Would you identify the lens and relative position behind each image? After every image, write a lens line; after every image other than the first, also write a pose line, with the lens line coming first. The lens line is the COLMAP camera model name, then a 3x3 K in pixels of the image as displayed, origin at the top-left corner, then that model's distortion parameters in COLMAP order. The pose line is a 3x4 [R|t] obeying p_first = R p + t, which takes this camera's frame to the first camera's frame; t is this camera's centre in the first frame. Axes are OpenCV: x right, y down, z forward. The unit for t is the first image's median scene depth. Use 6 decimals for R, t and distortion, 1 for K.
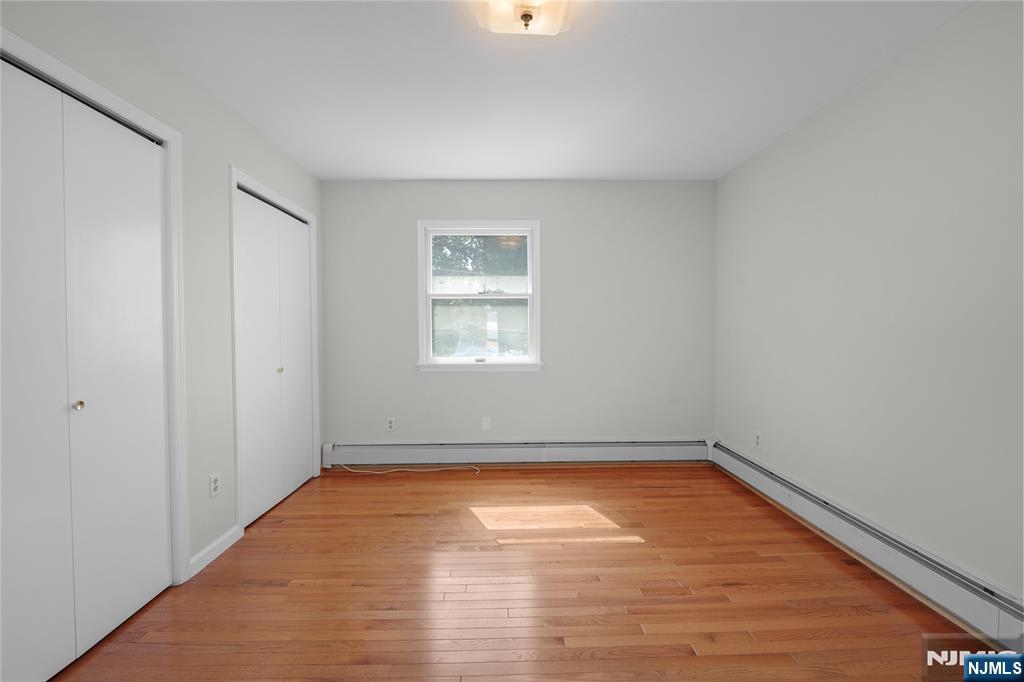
lens RADIAL K [[414.2, 0, 511.6], [0, 414.2, 337.4], [0, 0, 1]] dist [-0.001116, -0.000181]
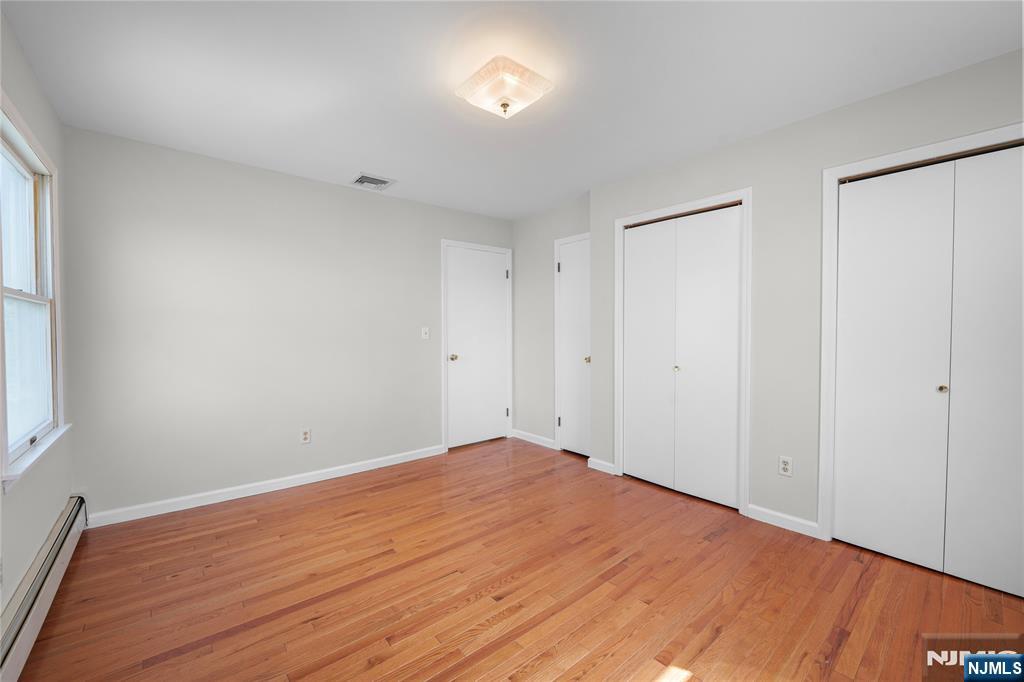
lens RADIAL K [[414.2, 0, 511.6], [0, 414.2, 337.4], [0, 0, 1]] dist [-0.001116, -0.000181]
pose [[-0.776703, 0.021717, -0.629493, 0.602736], [-0.000599, 0.999380, 0.035216, -0.044122], [0.629867, 0.027729, -0.776208, 1.421476]]
